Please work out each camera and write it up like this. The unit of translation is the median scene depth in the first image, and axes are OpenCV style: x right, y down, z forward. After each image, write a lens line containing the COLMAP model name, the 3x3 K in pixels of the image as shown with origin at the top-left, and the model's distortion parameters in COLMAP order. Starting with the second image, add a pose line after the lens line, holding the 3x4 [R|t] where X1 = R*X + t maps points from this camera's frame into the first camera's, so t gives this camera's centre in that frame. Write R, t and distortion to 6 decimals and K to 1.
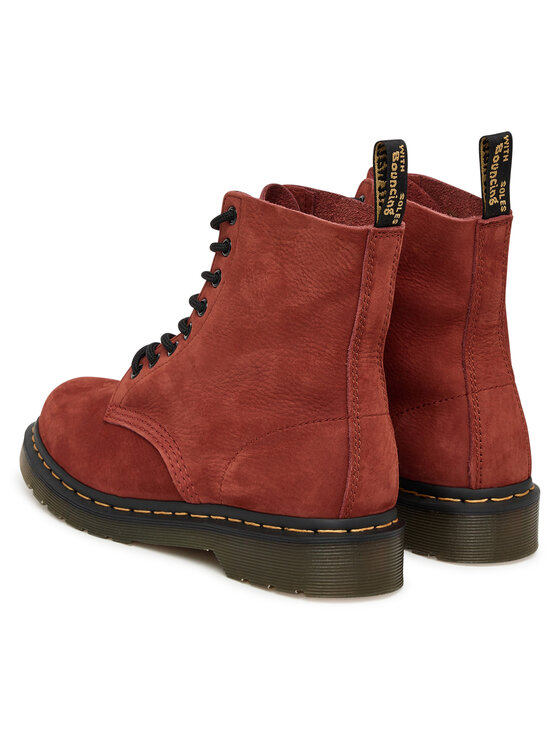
lens RADIAL K [[1643.3, 0, 280.0], [0, 1643.3, 373.2], [0, 0, 1]] dist [0.202599, 0.000000]
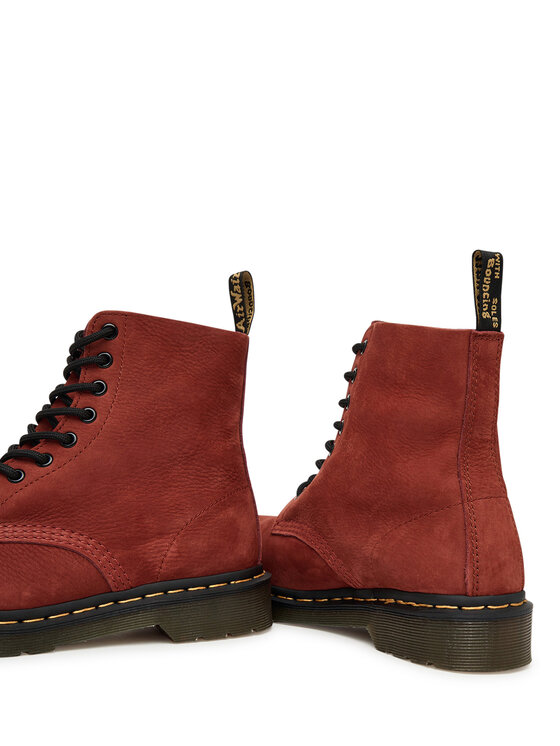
lens RADIAL K [[1052.4, 0, 280.9], [0, 1052.4, 373.3], [0, 0, 1]] dist [0.040100, 0.000000]
pose [[0.998647, 0.011793, -0.050649, 0.032007], [-0.020356, 0.984880, -0.172037, 0.049075], [0.047855, 0.172836, 0.983787, 0.329053]]
